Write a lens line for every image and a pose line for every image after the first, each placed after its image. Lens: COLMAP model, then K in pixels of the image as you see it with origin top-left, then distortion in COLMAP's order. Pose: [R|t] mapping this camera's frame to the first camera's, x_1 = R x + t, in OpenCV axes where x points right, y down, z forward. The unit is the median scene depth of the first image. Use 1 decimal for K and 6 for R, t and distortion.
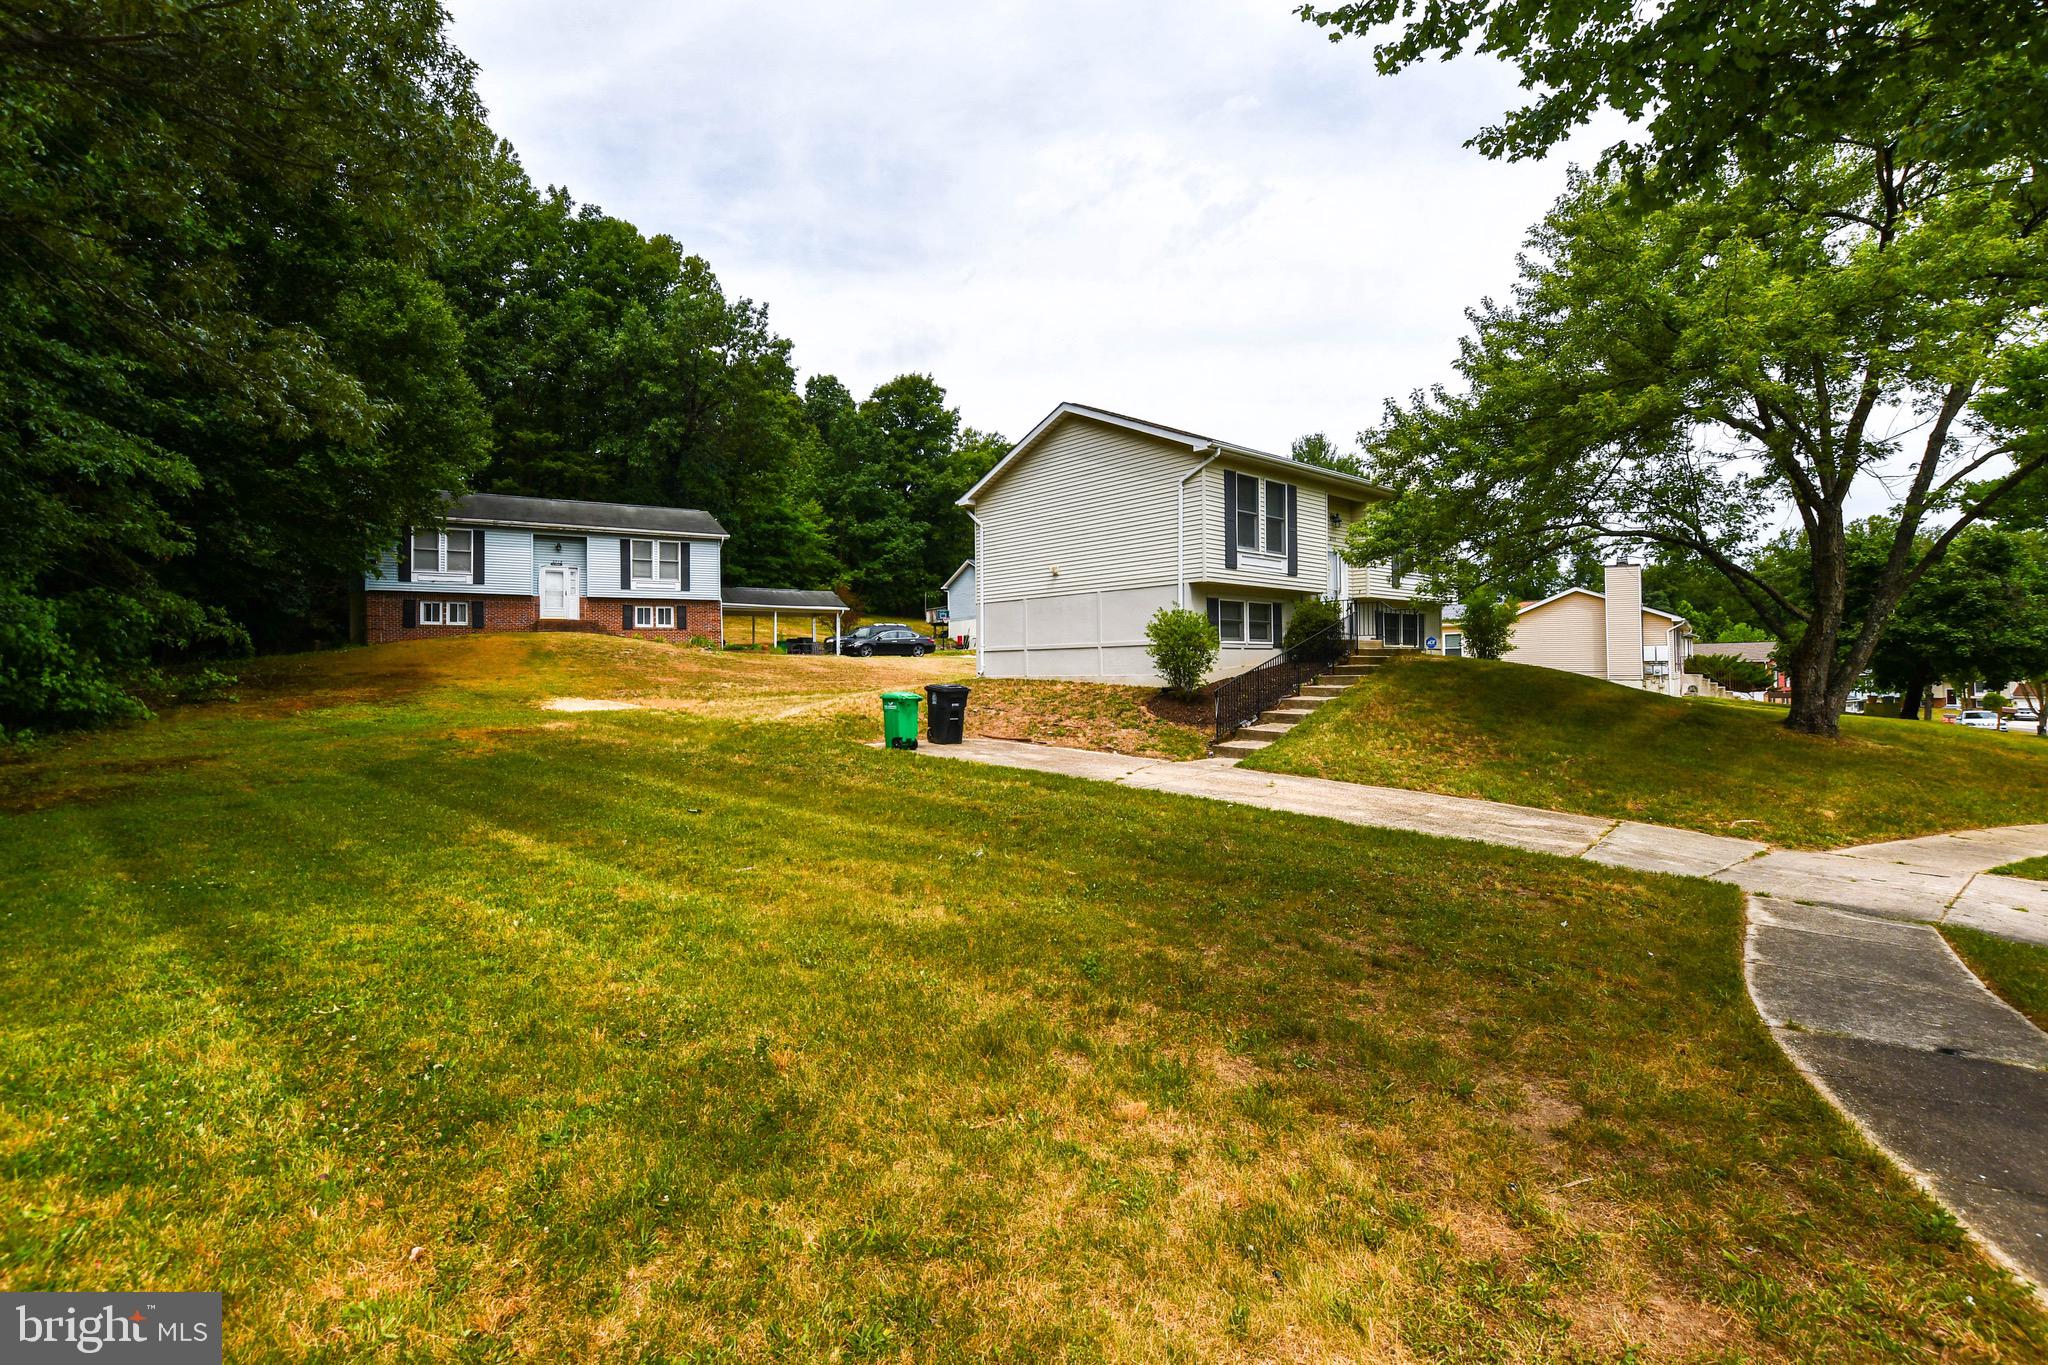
lens RADIAL K [[909.2, 0, 1011.0], [0, 909.2, 658.8], [0, 0, 1]] dist [-0.011816, 0.006287]
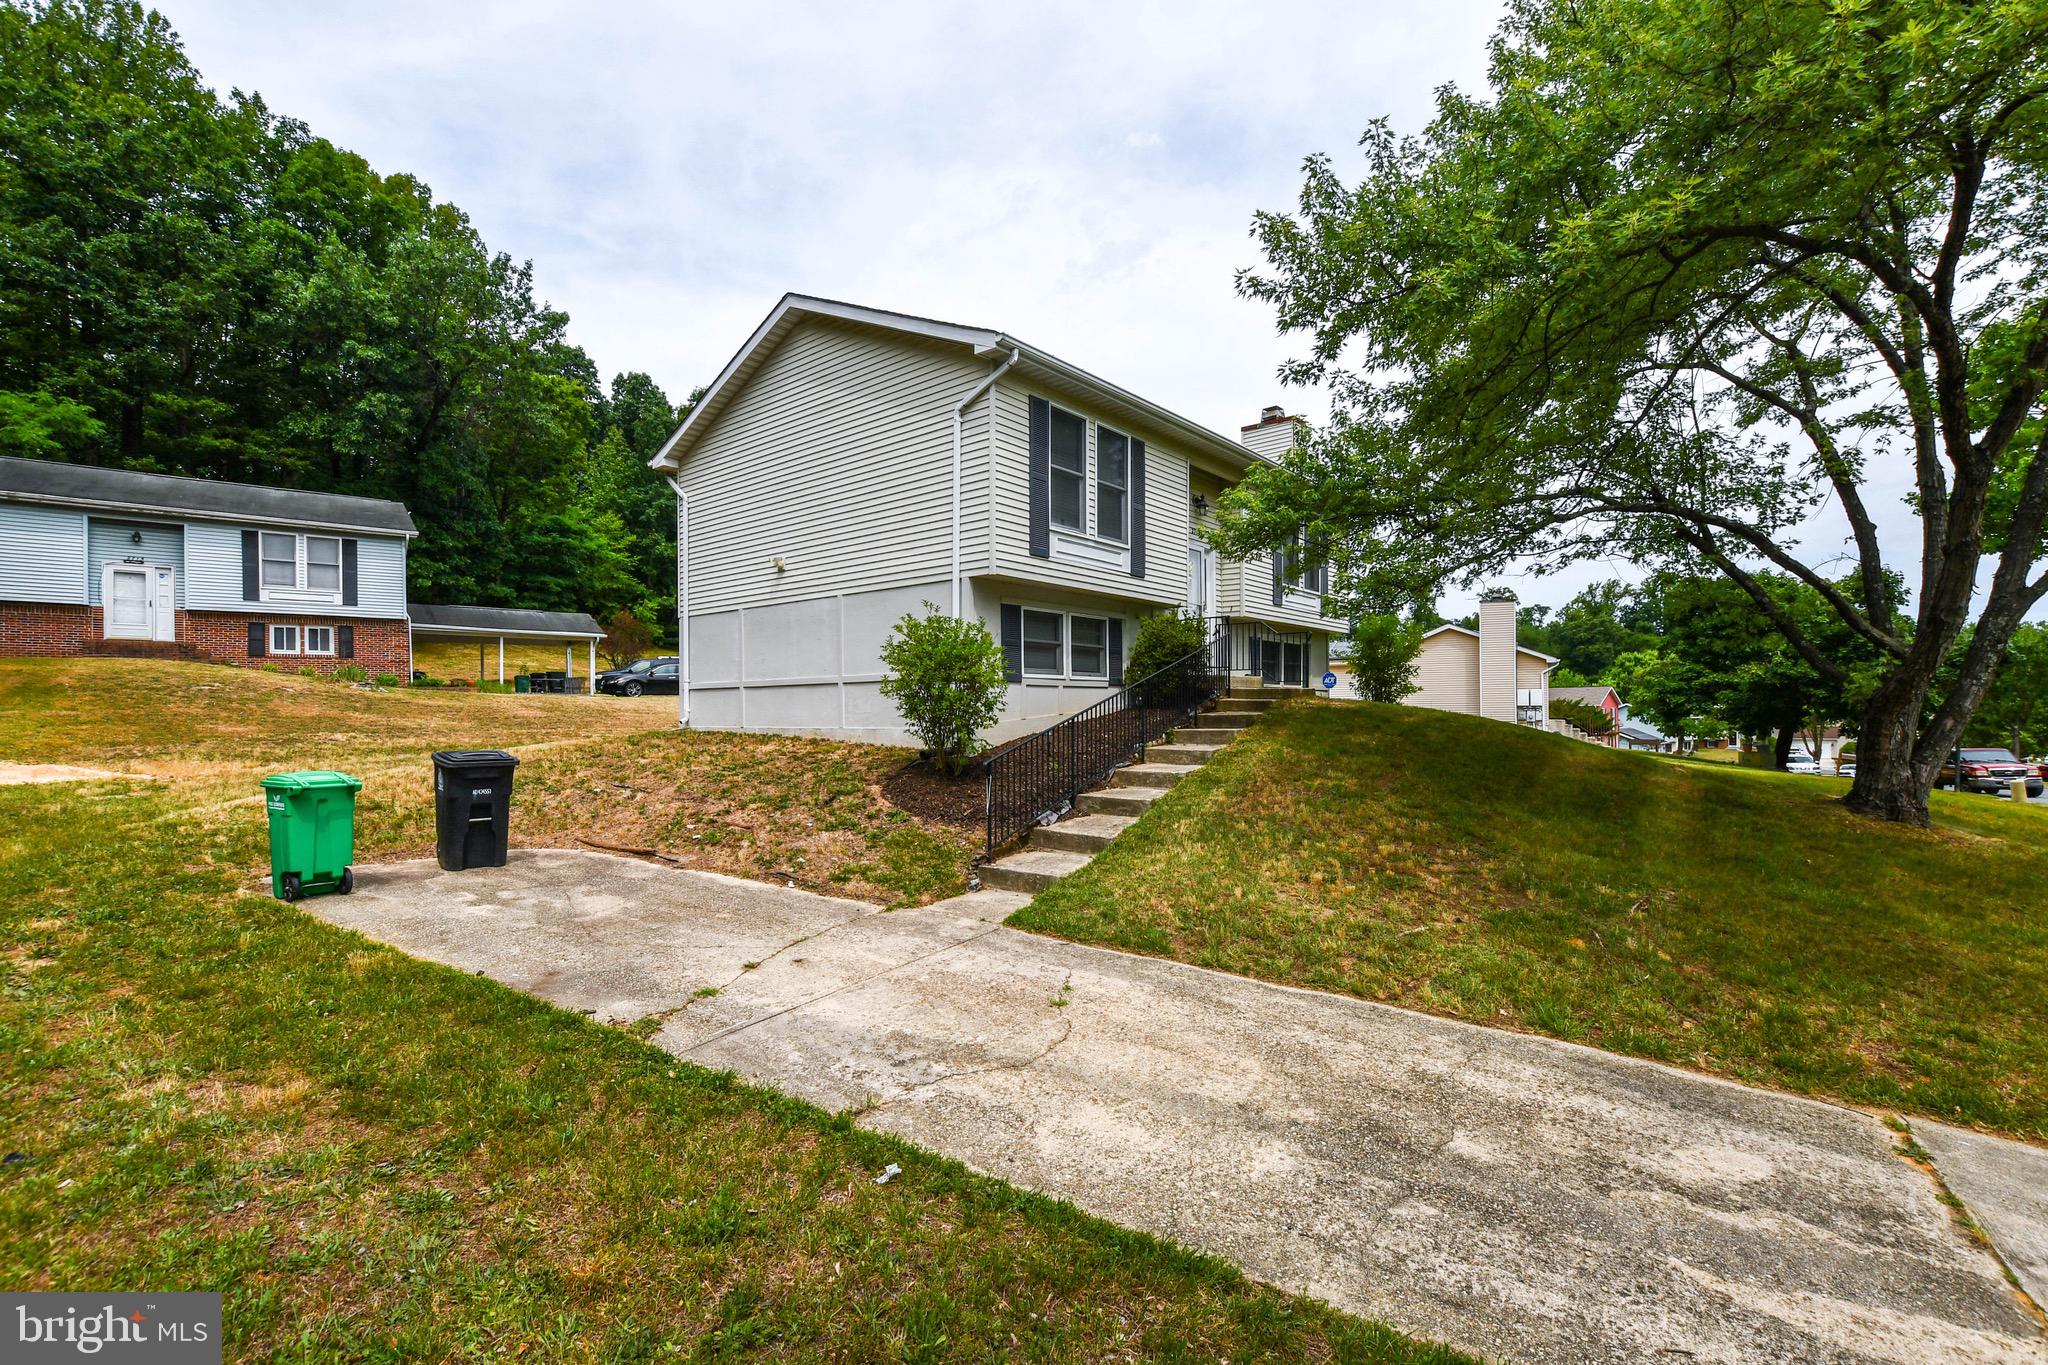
lens RADIAL K [[898.1, 0, 1025.9], [0, 898.1, 714.3], [0, 0, 1]] dist [0.000755, 0.000651]
pose [[0.987306, 0.002369, 0.158814, 0.118245], [-0.004990, 0.999858, 0.016107, -0.001621], [-0.158753, -0.016695, 0.987177, 0.342629]]
